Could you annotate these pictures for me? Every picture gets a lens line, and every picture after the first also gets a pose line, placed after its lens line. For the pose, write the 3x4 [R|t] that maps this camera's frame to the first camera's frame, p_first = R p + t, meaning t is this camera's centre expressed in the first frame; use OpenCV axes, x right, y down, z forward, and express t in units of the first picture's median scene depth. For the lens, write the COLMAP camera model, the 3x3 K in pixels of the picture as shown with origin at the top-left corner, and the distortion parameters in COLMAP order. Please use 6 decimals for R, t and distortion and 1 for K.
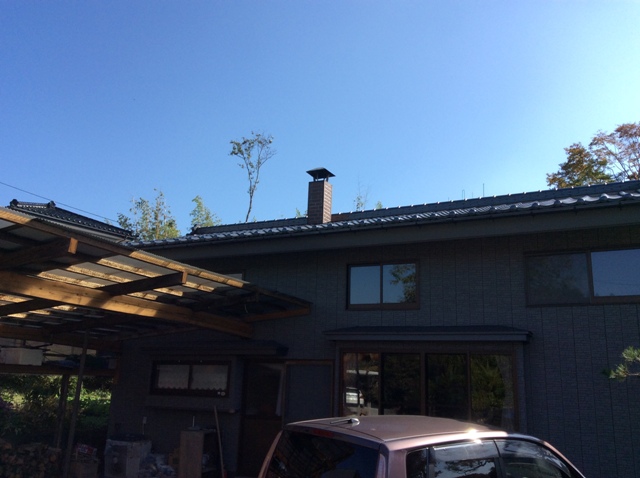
lens RADIAL K [[587.7, 0, 320.0], [0, 587.7, 239.0], [0, 0, 1]] dist [0.070637, -0.000762]
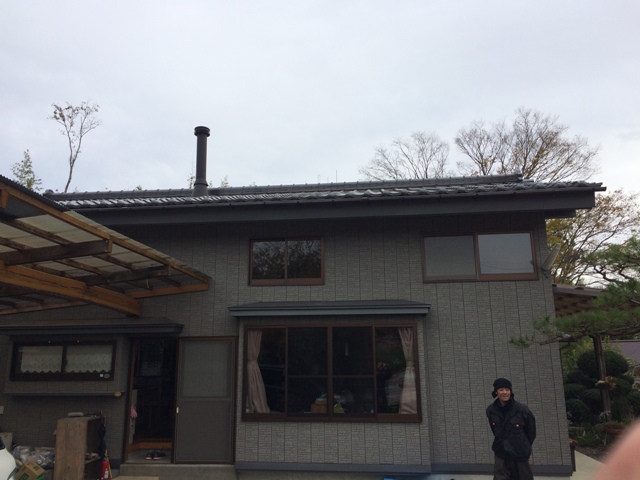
lens RADIAL K [[549.0, 0, 320.0], [0, 549.0, 240.0], [0, 0, 1]] dist [0.060321, -0.084537]
pose [[0.942655, 0.034334, 0.331998, -0.139288], [-0.046122, 0.998552, 0.027689, 0.013710], [-0.330567, -0.041414, 0.942874, 0.095219]]
